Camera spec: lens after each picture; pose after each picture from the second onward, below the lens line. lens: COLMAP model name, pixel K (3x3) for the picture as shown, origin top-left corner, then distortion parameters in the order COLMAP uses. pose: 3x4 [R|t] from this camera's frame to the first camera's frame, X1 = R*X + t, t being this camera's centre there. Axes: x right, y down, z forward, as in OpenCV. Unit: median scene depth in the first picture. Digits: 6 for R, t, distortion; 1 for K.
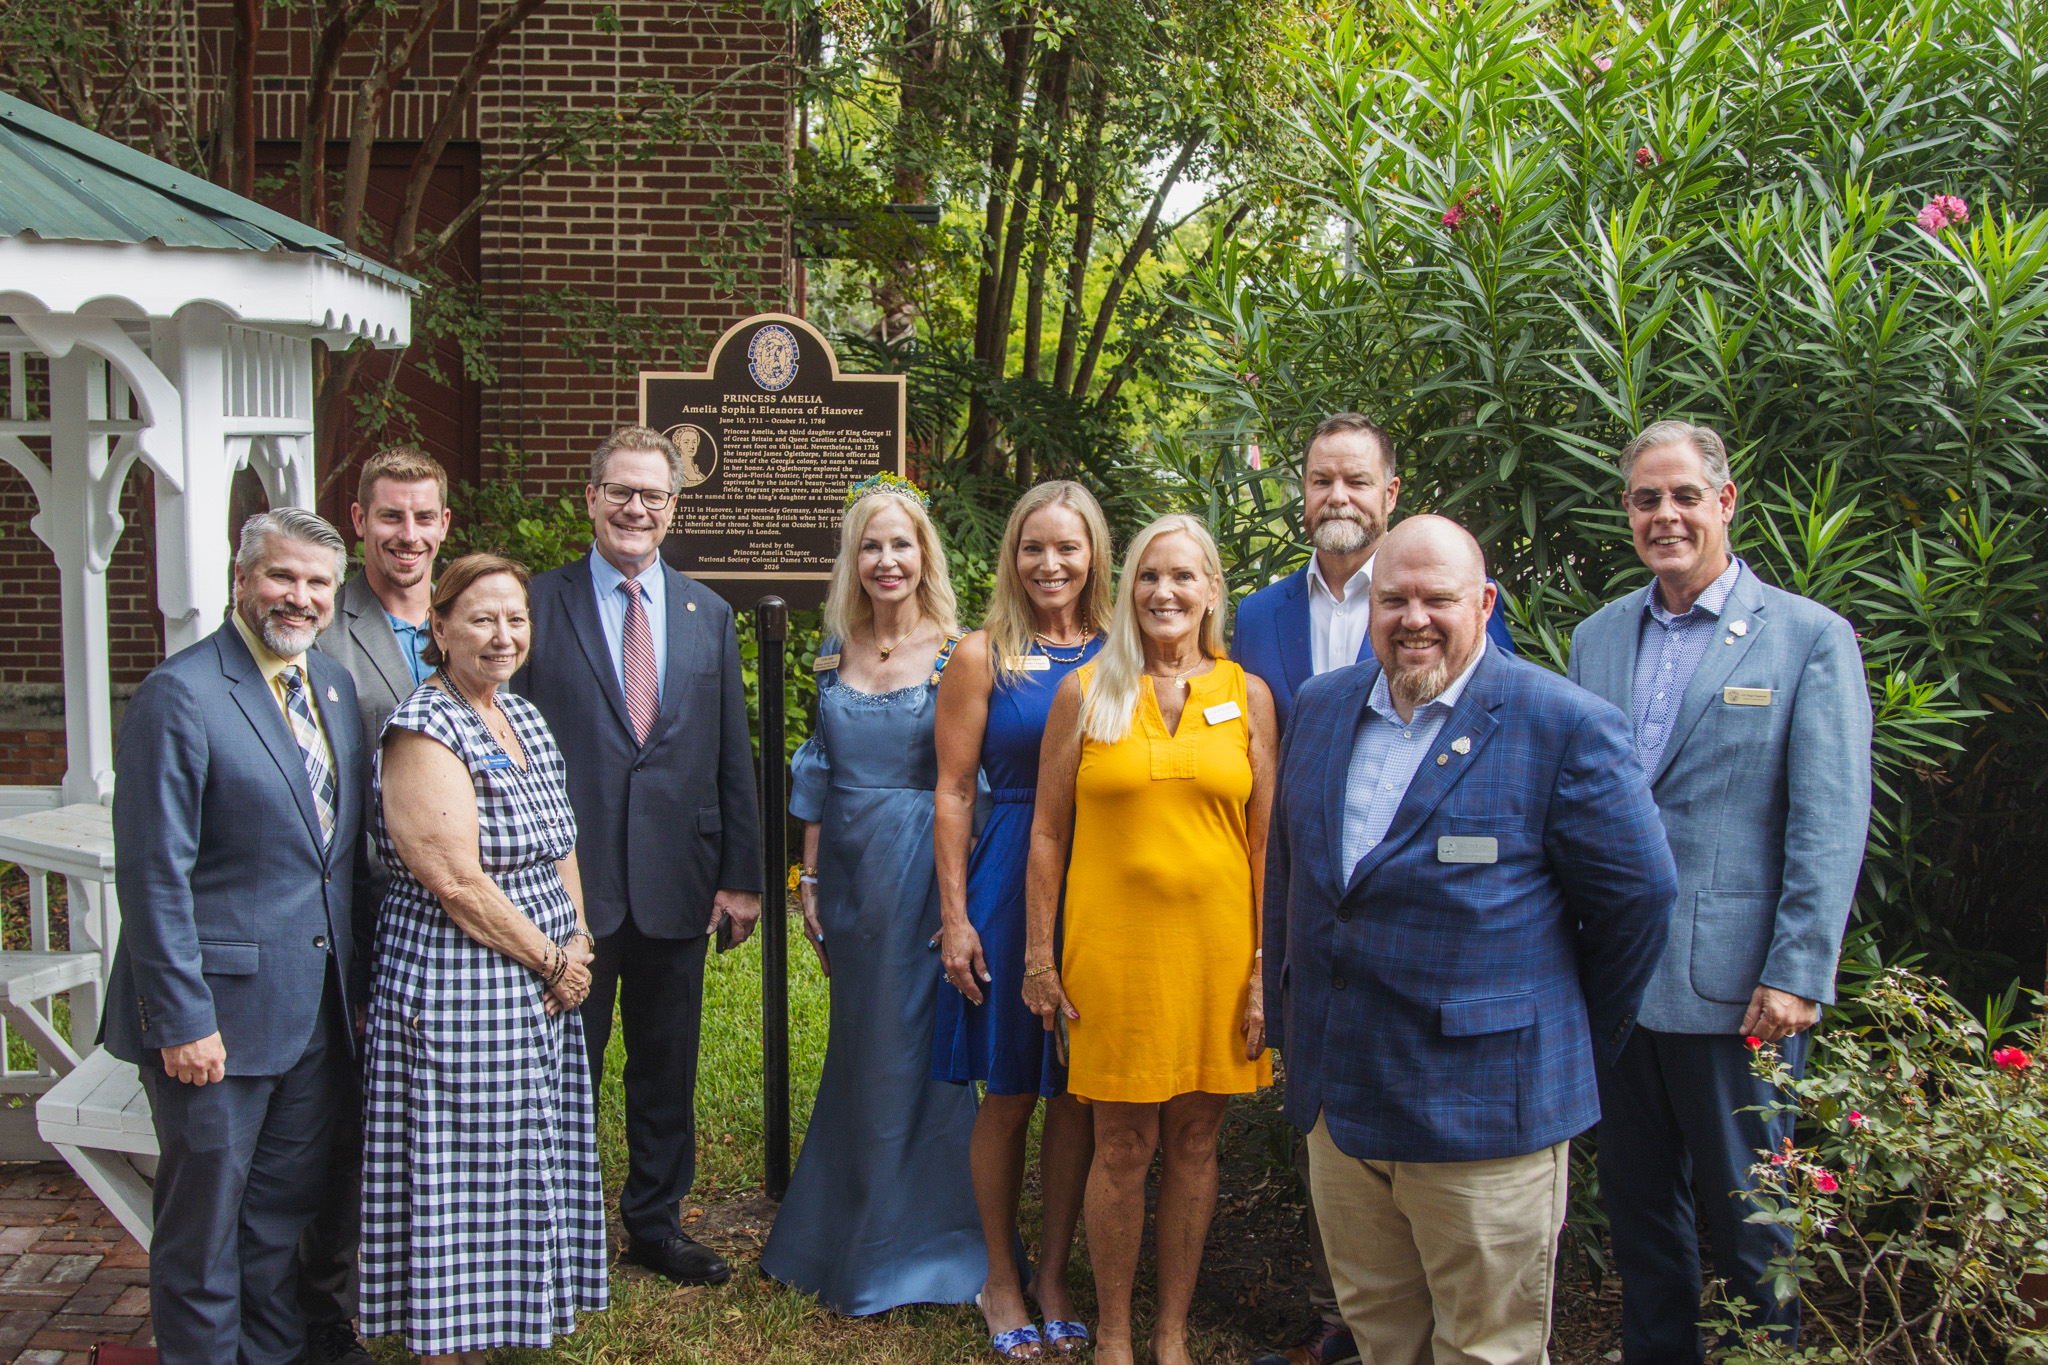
lens RADIAL K [[2508.9, 0, 1024.0], [0, 2508.9, 682.5], [0, 0, 1]] dist [-0.147830, 0.083537]
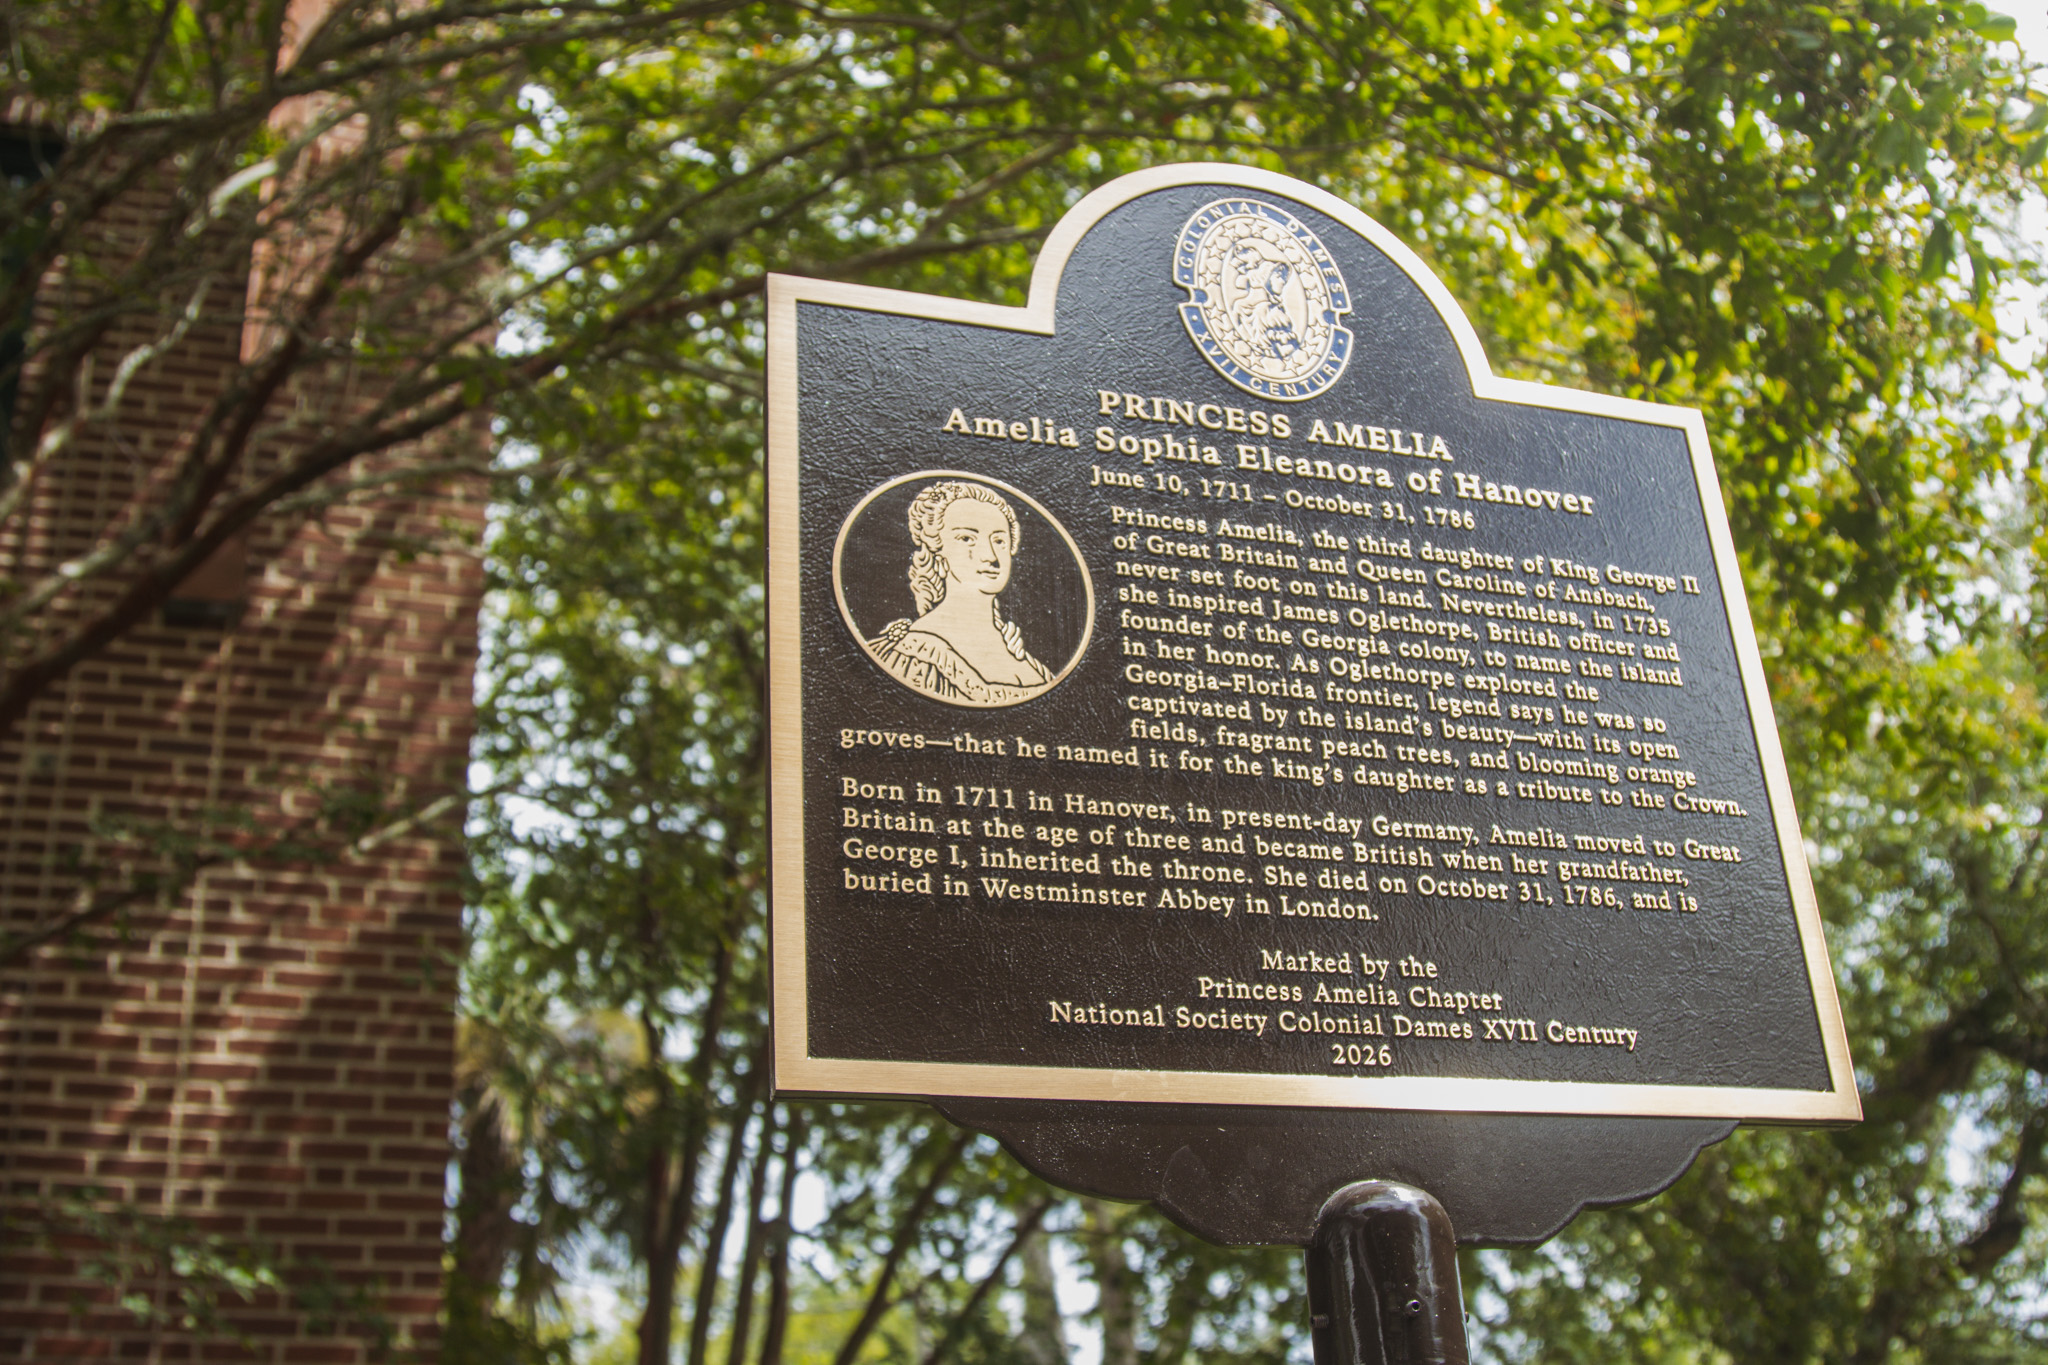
lens RADIAL K [[2359.2, 0, 1024.0], [0, 2359.2, 682.5], [0, 0, 1]] dist [-0.149134, -0.007831]
pose [[0.972413, 0.039558, 0.229888, -0.179481], [0.085355, 0.856830, -0.508485, 0.029151], [-0.217090, 0.514080, 0.829816, 0.816418]]
